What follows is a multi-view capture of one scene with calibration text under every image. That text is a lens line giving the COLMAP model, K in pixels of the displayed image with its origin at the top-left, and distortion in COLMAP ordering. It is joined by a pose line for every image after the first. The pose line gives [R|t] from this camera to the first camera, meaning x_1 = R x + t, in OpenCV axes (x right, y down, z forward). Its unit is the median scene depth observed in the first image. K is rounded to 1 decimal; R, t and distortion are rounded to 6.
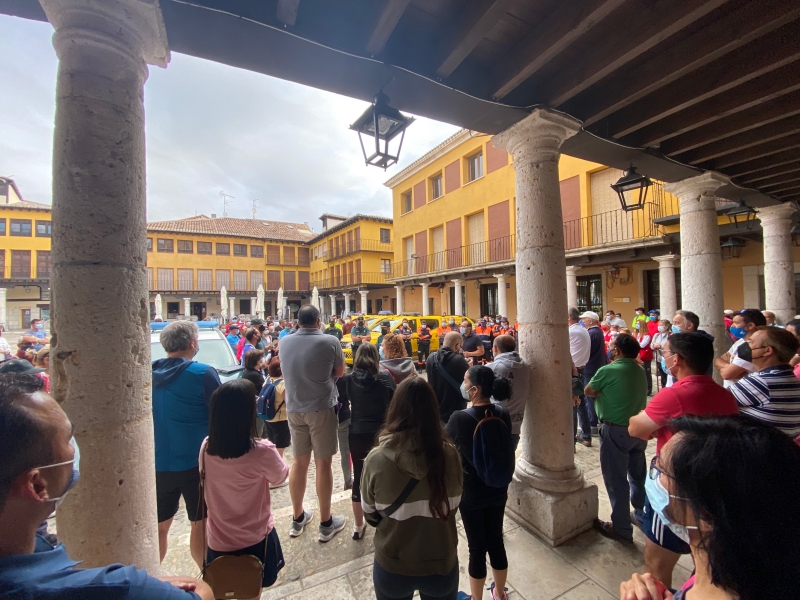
lens RADIAL K [[318.7, 0, 400.0], [0, 318.7, 300.0], [0, 0, 1]] dist [0.033376, -0.029480]
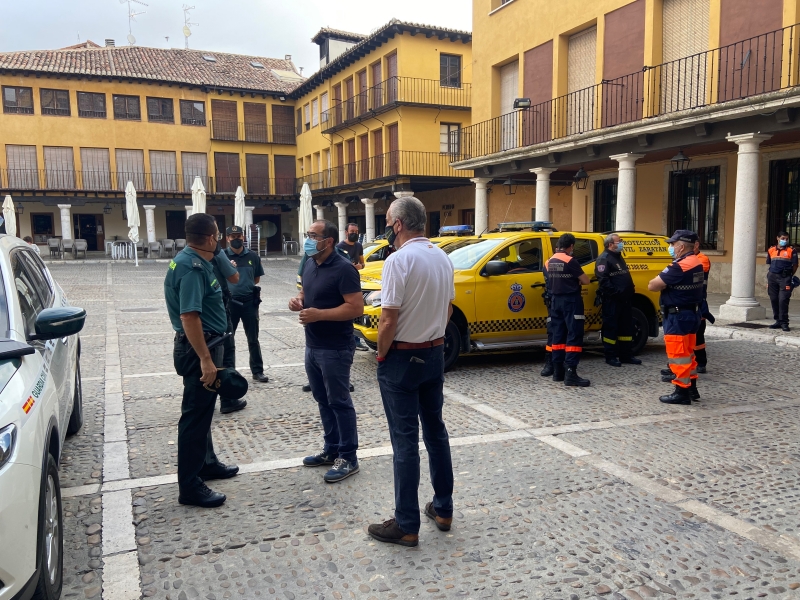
lens RADIAL K [[598.7, 0, 400.0], [0, 598.7, 300.0], [0, 0, 1]] dist [0.052214, -0.001741]
pose [[0.993296, 0.023937, -0.113089, -0.011976], [-0.009059, 0.991435, 0.130287, 0.013897], [0.115239, -0.128389, 0.985006, 0.080535]]
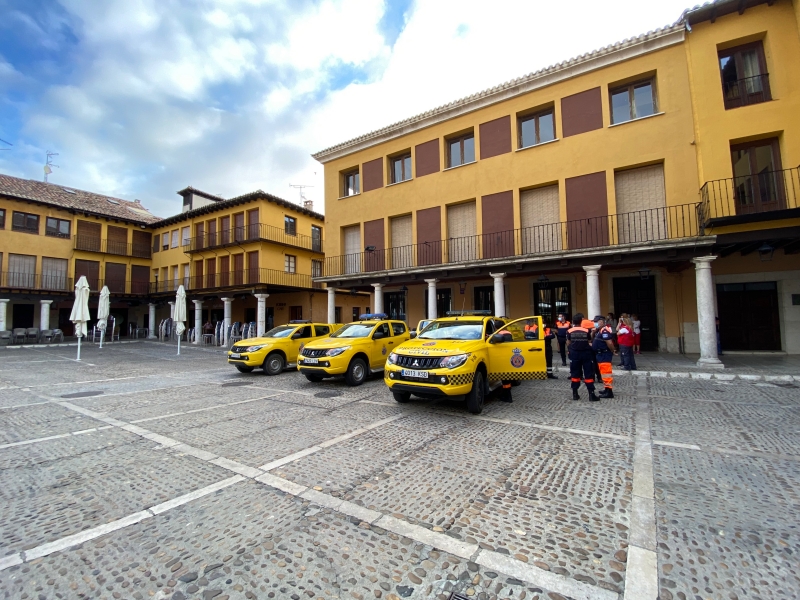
lens RADIAL K [[318.7, 0, 400.0], [0, 318.7, 300.0], [0, 0, 1]] dist [0.033376, -0.029480]
pose [[0.887728, 0.030936, 0.459327, -0.151898], [-0.008938, 0.998710, -0.049990, 0.017864], [-0.460281, 0.040272, 0.886859, 0.164141]]
